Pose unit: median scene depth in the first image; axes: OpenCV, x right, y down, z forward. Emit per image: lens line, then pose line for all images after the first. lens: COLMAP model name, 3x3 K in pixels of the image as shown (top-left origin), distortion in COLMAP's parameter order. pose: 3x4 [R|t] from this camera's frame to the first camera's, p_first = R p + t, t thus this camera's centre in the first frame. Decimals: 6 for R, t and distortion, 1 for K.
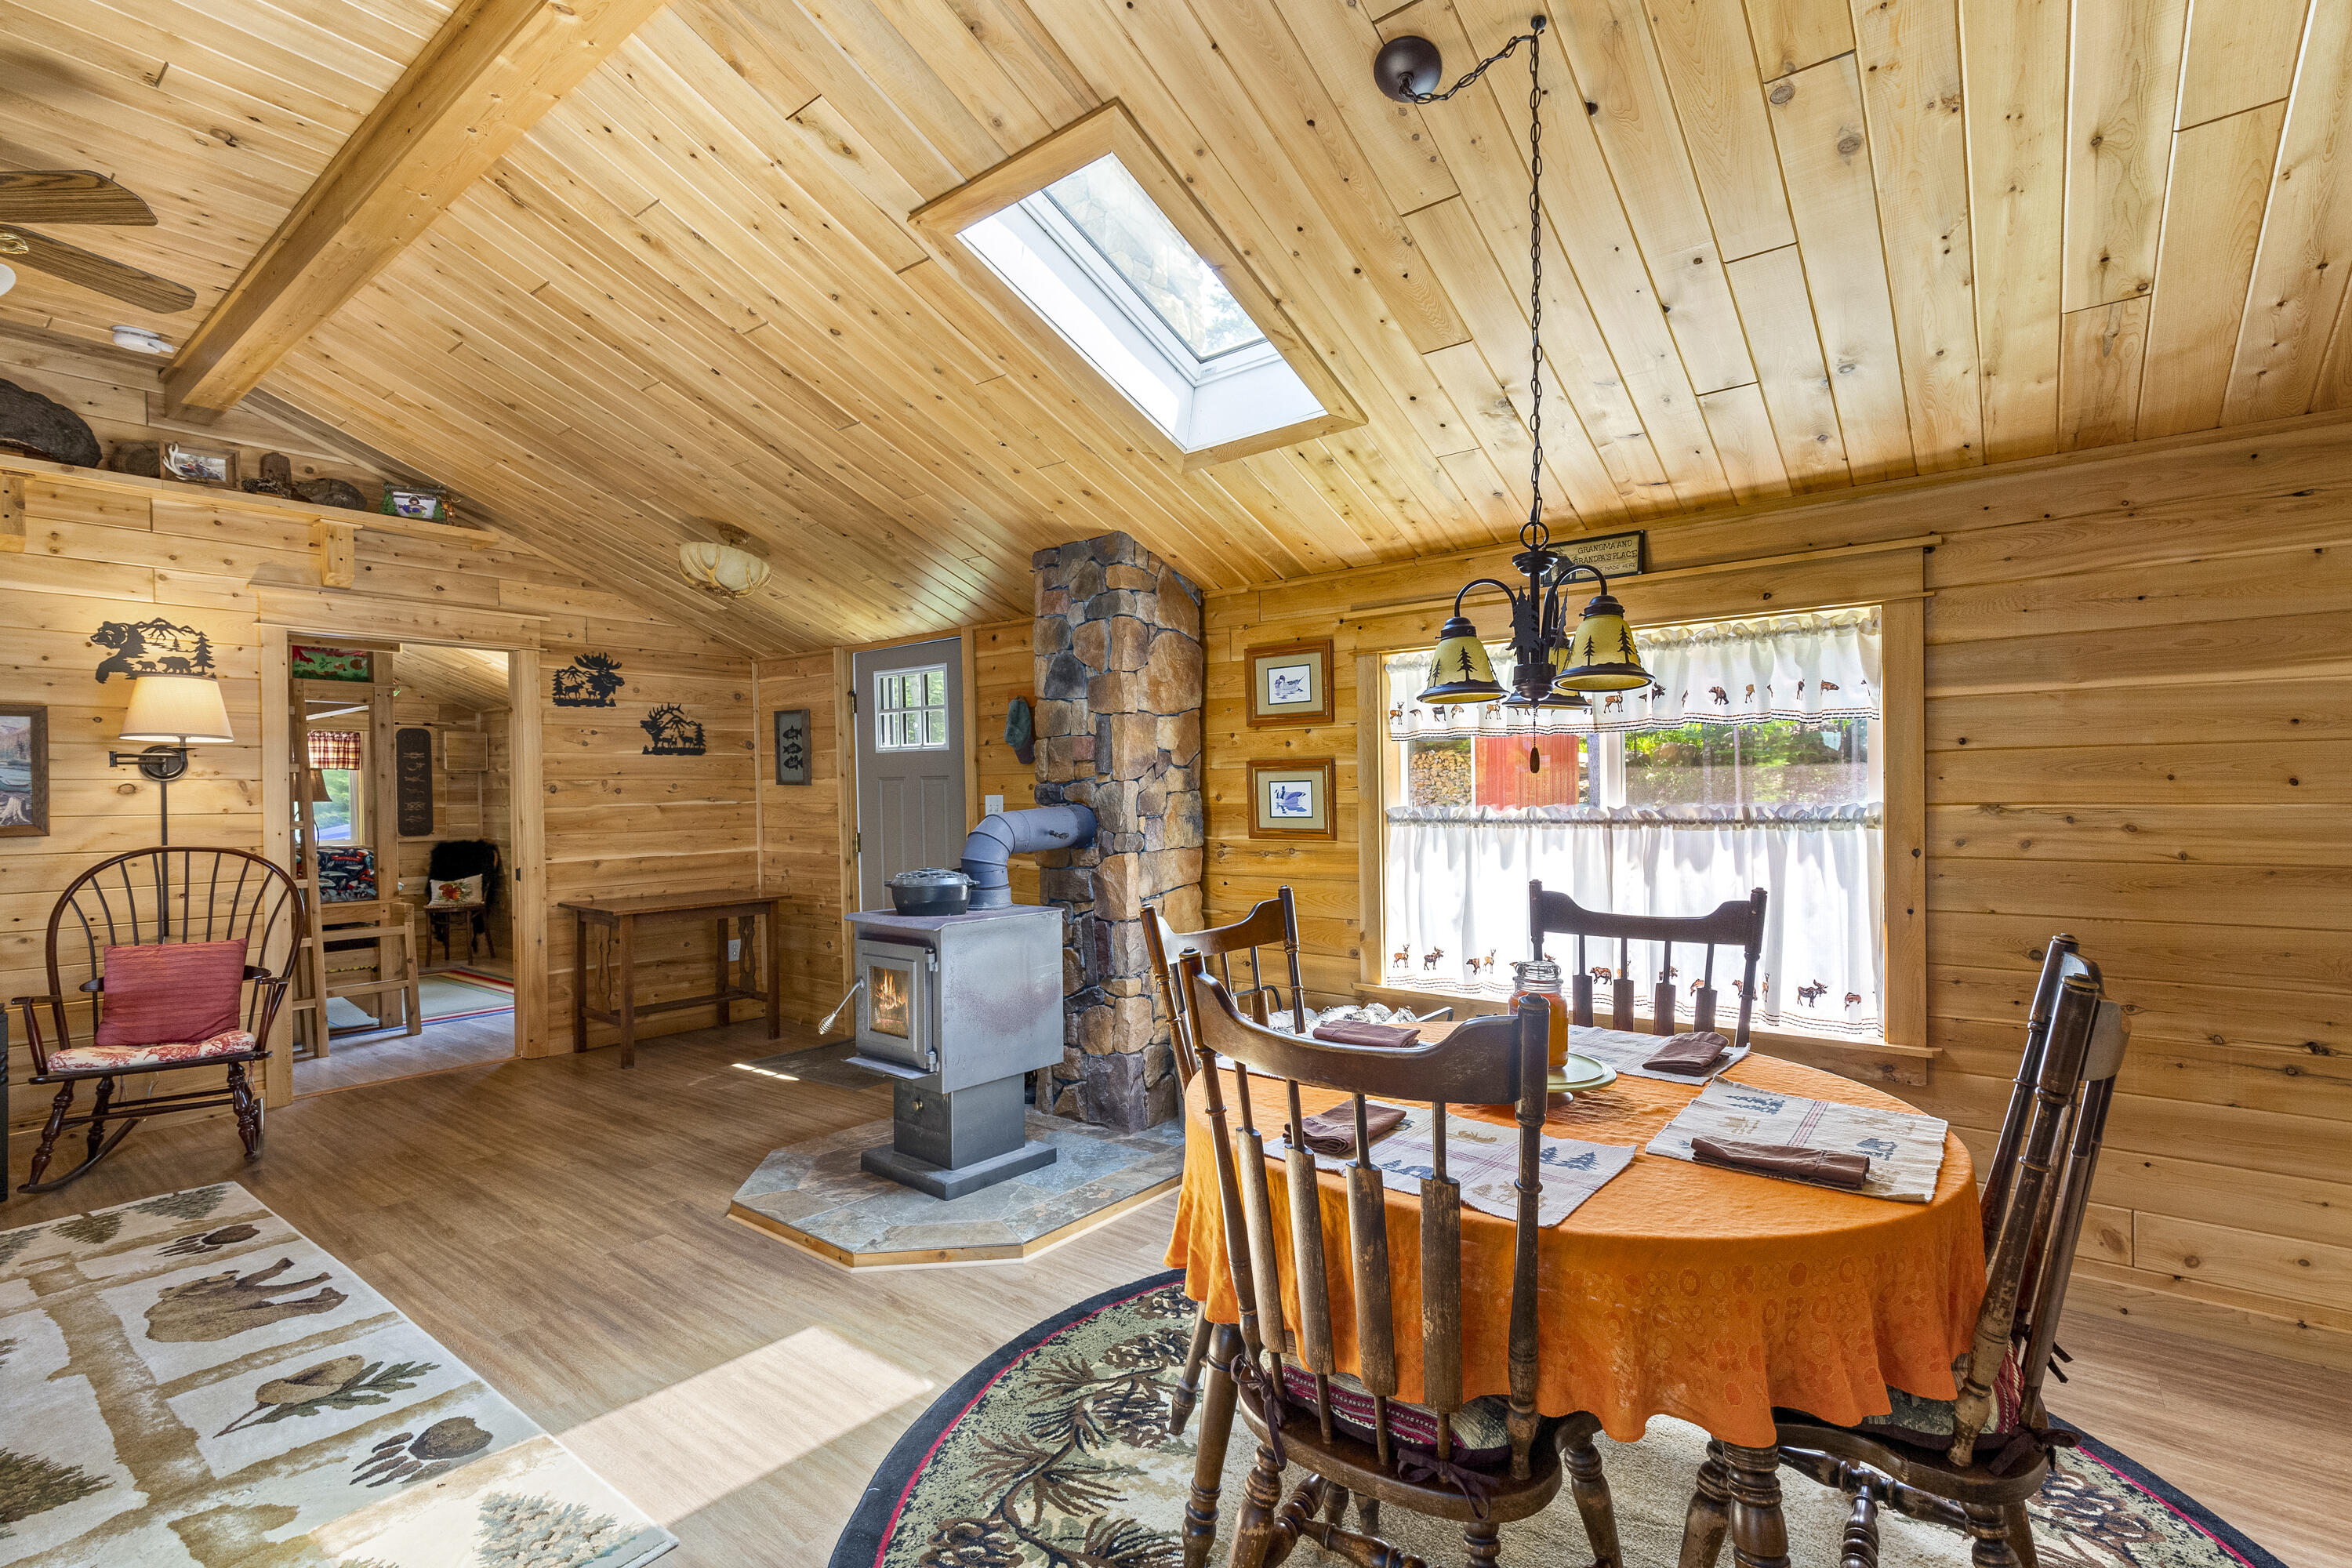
lens RADIAL K [[1071.5, 0, 1176.6], [0, 1071.5, 797.8], [0, 0, 1]] dist [0.004513, 0.000369]
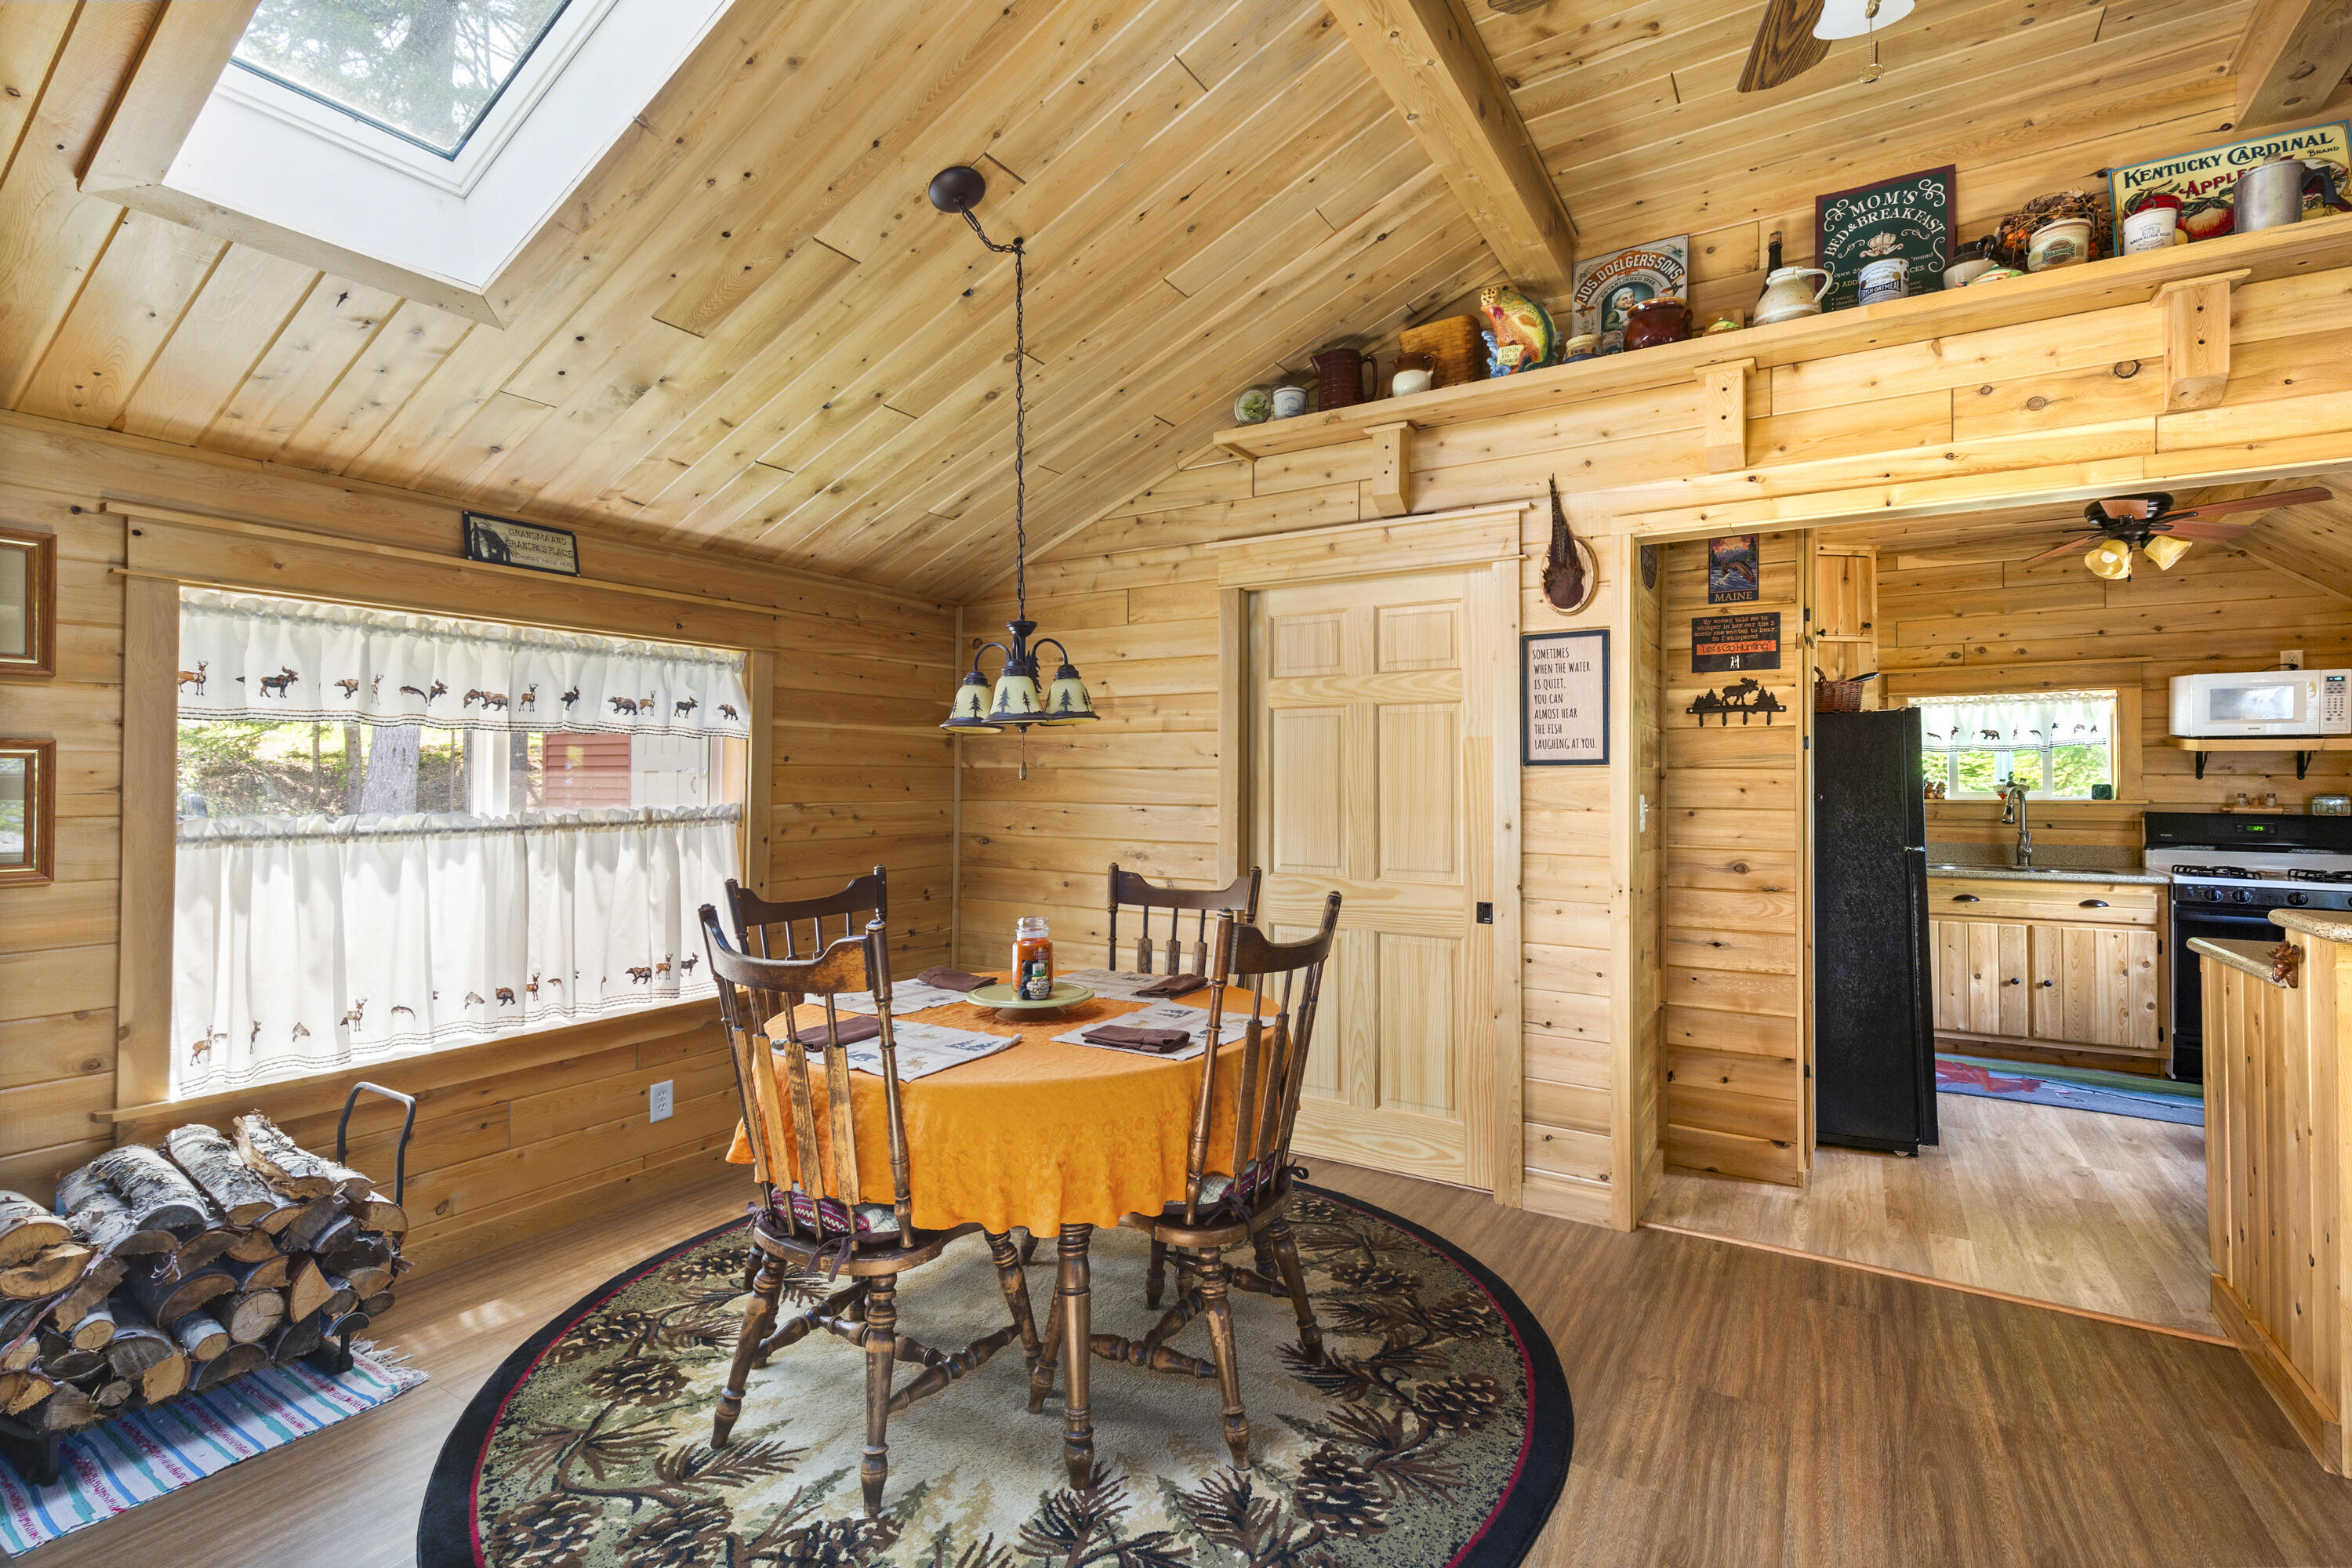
lens RADIAL K [[1068.2, 0, 1181.5], [0, 1068.2, 771.9], [0, 0, 1]] dist [0.006491, -0.000247]
pose [[-0.120367, 0.021306, 0.992501, -0.475339], [0.008403, 0.999756, -0.020442, -0.001939], [-0.992694, 0.005879, -0.120516, 0.435207]]
